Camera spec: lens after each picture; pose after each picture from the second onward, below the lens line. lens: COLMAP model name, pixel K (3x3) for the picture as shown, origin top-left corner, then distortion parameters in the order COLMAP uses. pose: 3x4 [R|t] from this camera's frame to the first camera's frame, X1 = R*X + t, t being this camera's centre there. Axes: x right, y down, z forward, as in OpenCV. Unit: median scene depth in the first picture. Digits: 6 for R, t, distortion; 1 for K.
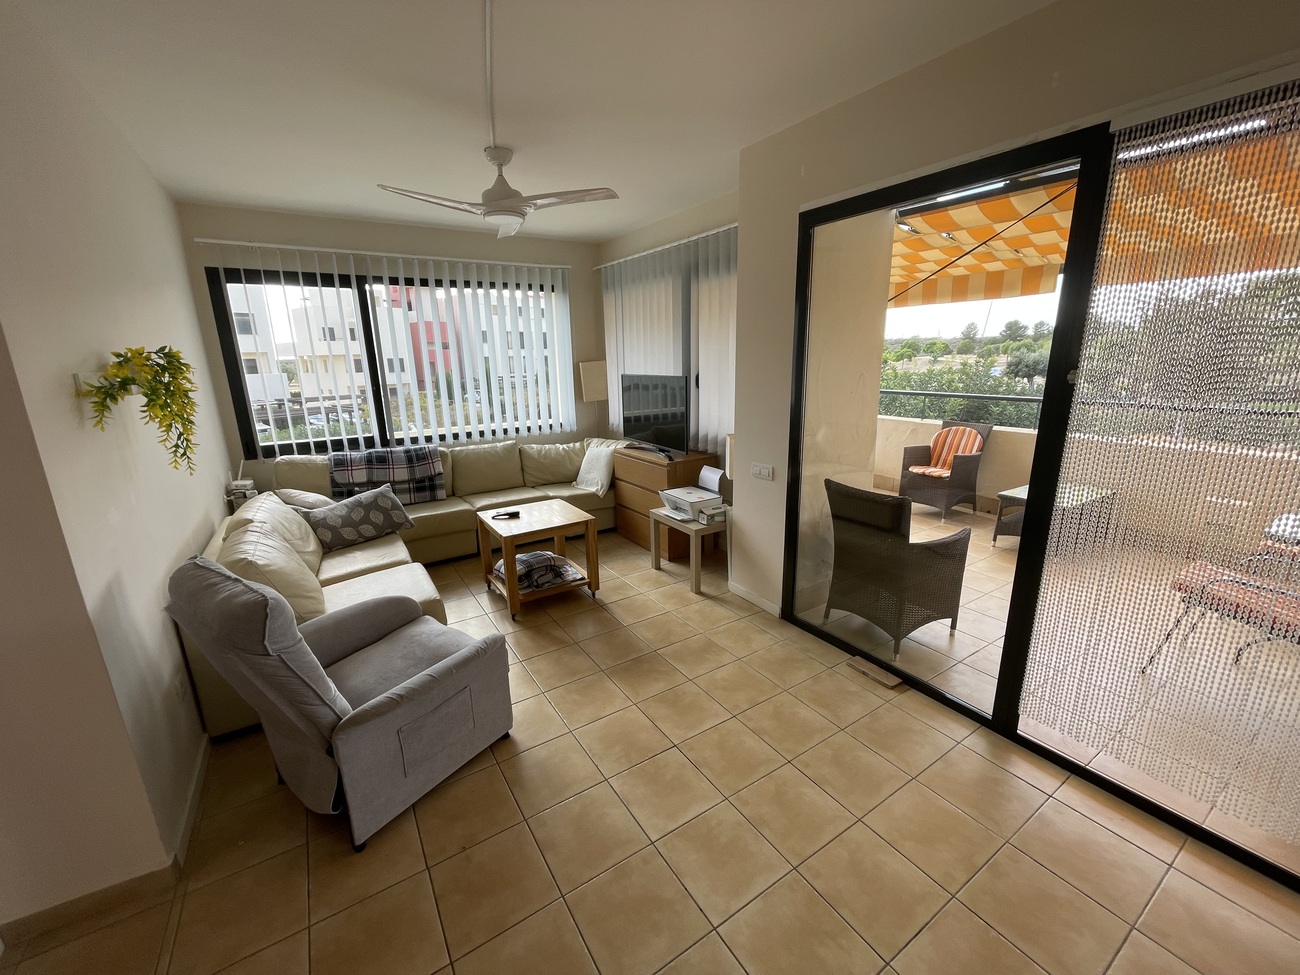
lens RADIAL K [[524.0, 0, 649.7], [0, 524.0, 488.6], [0, 0, 1]] dist [-0.000058, 0.000406]
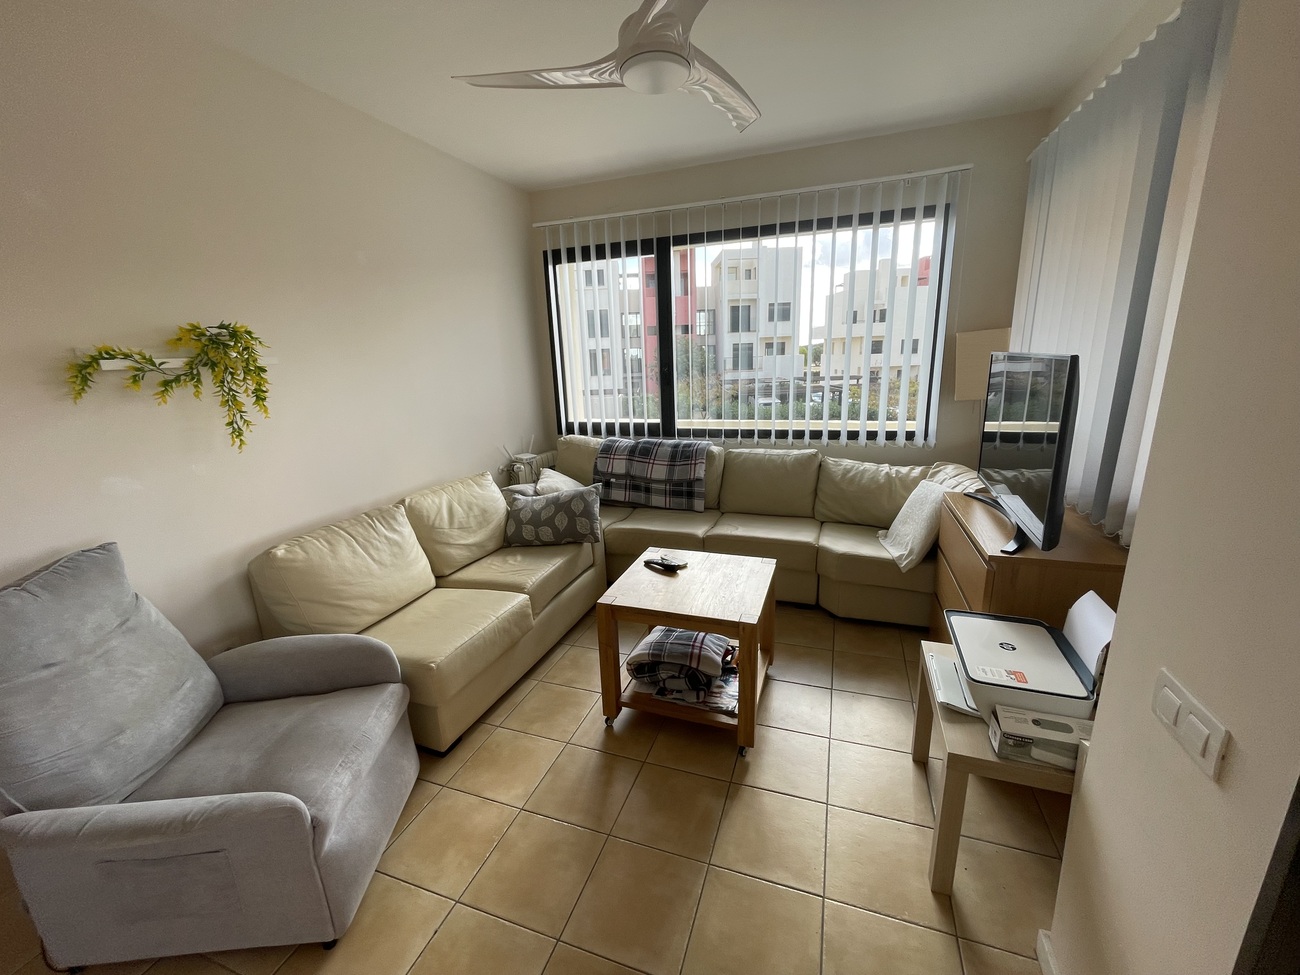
lens RADIAL K [[524.0, 0, 651.8], [0, 524.0, 482.7], [0, 0, 1]] dist [-0.000058, 0.000406]
pose [[0.613156, 0.188490, -0.767145, 0.175831], [-0.171121, 0.979750, 0.103956, -0.099940], [0.771205, 0.067534, 0.632994, 0.474186]]
